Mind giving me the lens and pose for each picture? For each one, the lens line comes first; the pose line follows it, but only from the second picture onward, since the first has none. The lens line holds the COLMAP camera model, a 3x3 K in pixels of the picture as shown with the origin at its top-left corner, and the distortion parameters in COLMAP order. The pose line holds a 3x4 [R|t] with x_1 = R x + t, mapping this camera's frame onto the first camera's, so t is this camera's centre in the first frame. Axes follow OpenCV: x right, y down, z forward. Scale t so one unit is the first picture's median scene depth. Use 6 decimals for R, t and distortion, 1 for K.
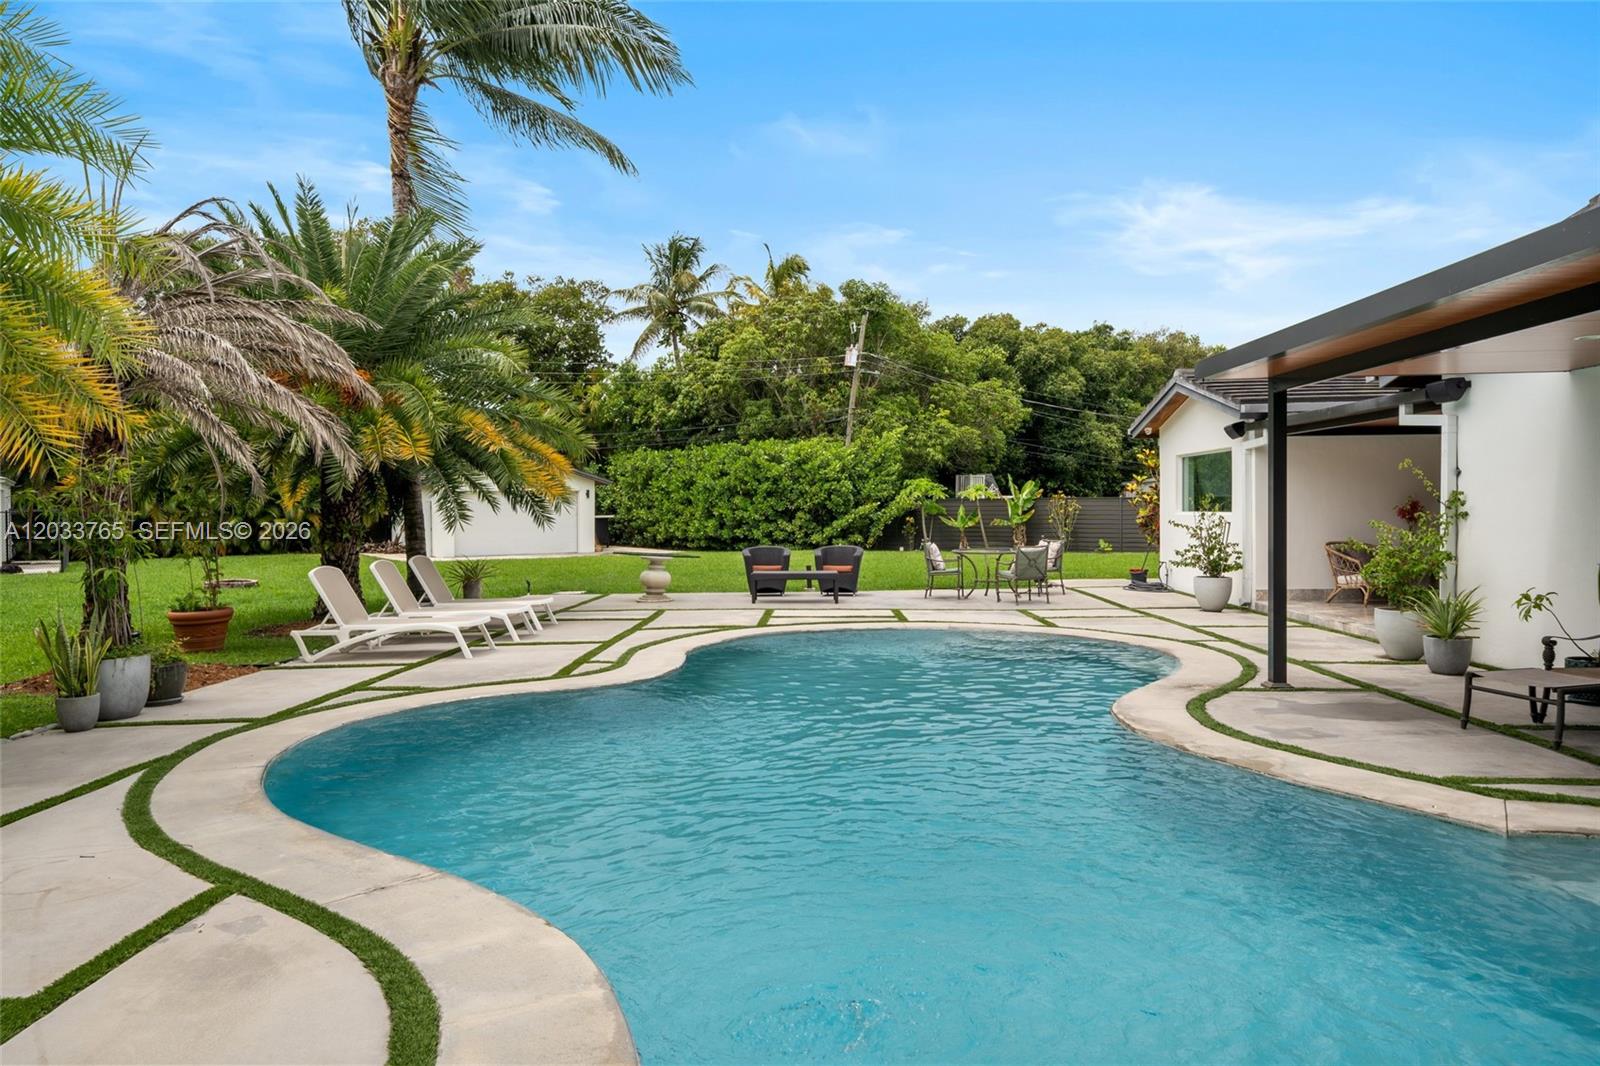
lens RADIAL K [[1083.1, 0, 800.6], [0, 1083.1, 533.0], [0, 0, 1]] dist [0.003784, 0.002047]
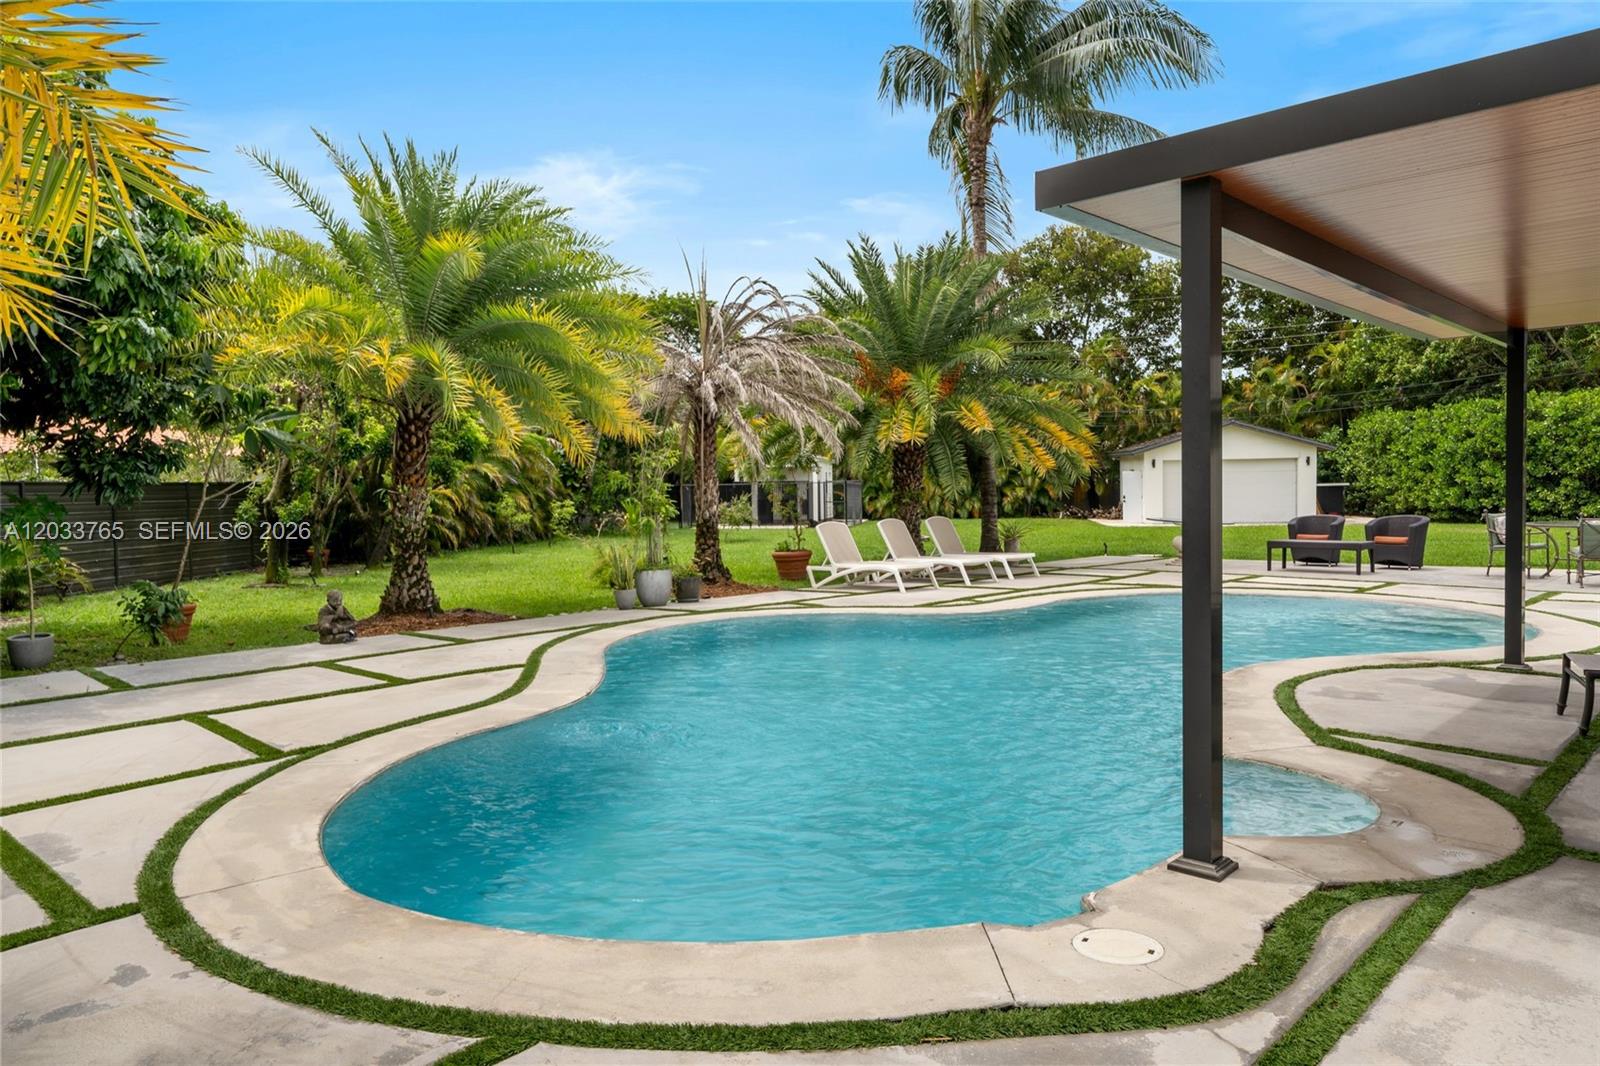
lens RADIAL K [[1083.1, 0, 795.4], [0, 1083.1, 528.6], [0, 0, 1]] dist [0.003784, 0.002047]
pose [[0.746527, 0.024277, -0.664912, 0.112687], [-0.007457, 0.999577, 0.028123, 0.000322], [0.665313, -0.016036, 0.746392, -0.017379]]
